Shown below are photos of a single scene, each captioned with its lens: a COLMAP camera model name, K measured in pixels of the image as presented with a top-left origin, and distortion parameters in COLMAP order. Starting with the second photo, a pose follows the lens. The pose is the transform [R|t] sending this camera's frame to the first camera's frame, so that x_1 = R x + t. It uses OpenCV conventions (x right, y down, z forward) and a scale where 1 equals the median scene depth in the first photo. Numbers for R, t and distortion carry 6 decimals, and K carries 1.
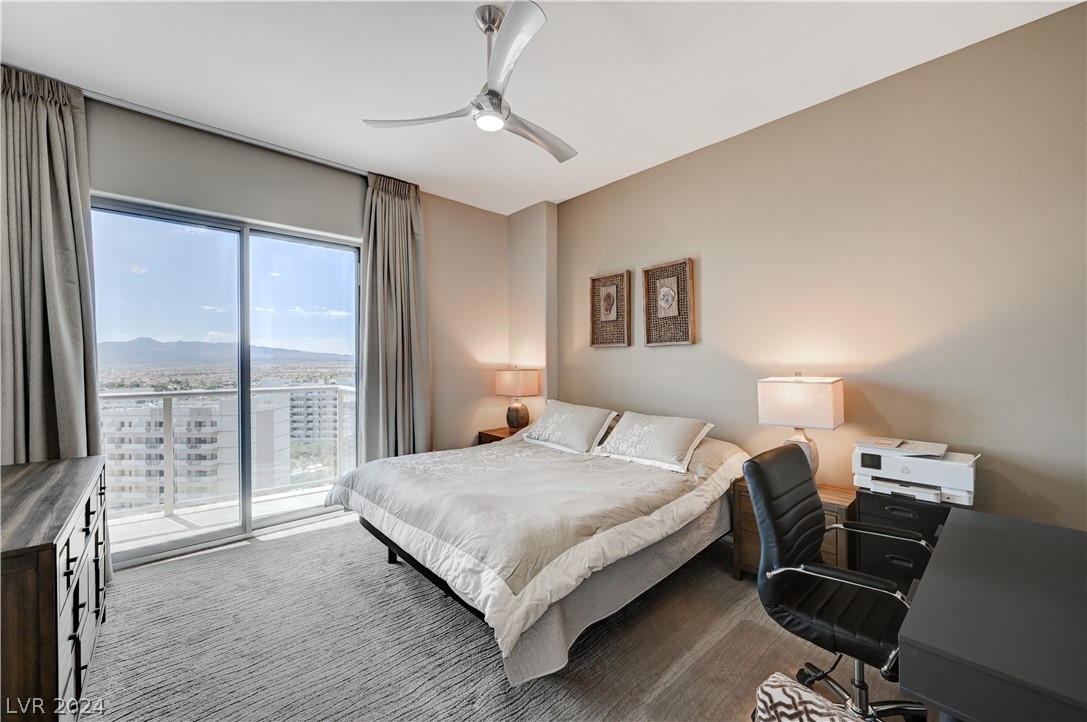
lens RADIAL K [[430.2, 0, 545.9], [0, 430.2, 361.7], [0, 0, 1]] dist [-0.002029, 0.000673]
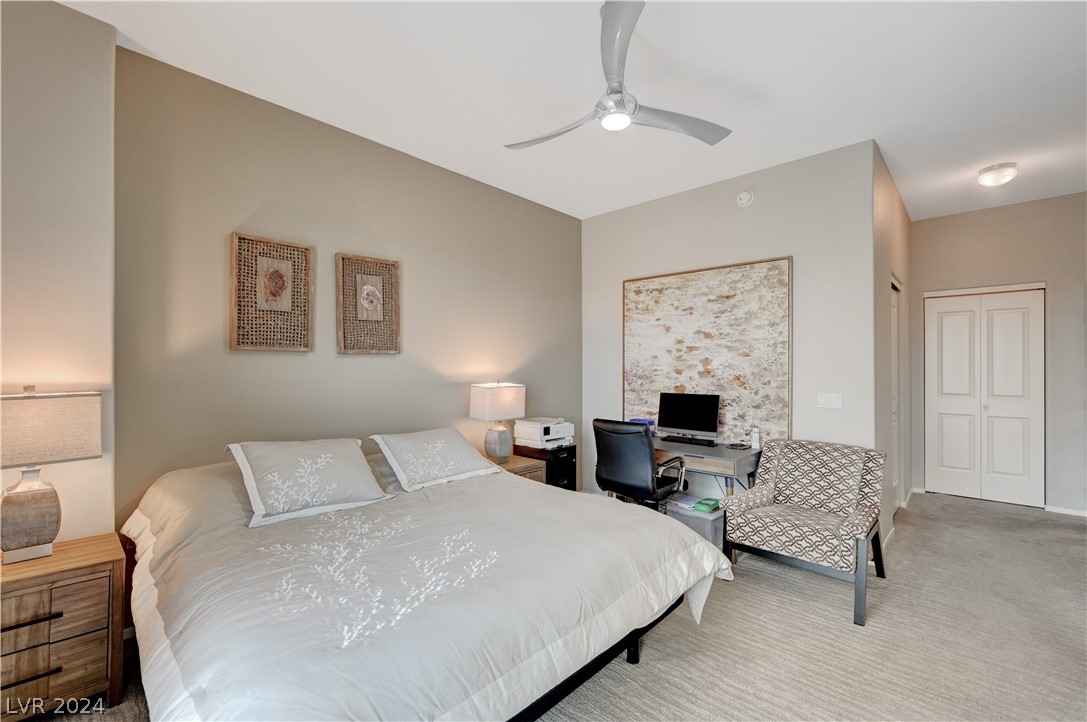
lens RADIAL K [[465.1, 0, 545.3], [0, 465.1, 365.7], [0, 0, 1]] dist [-0.000188, -0.000074]
pose [[-0.070403, 0.010884, 0.997459, -0.658306], [0.004644, 0.999933, -0.010584, -0.002440], [-0.997508, 0.003887, -0.070449, 0.711275]]
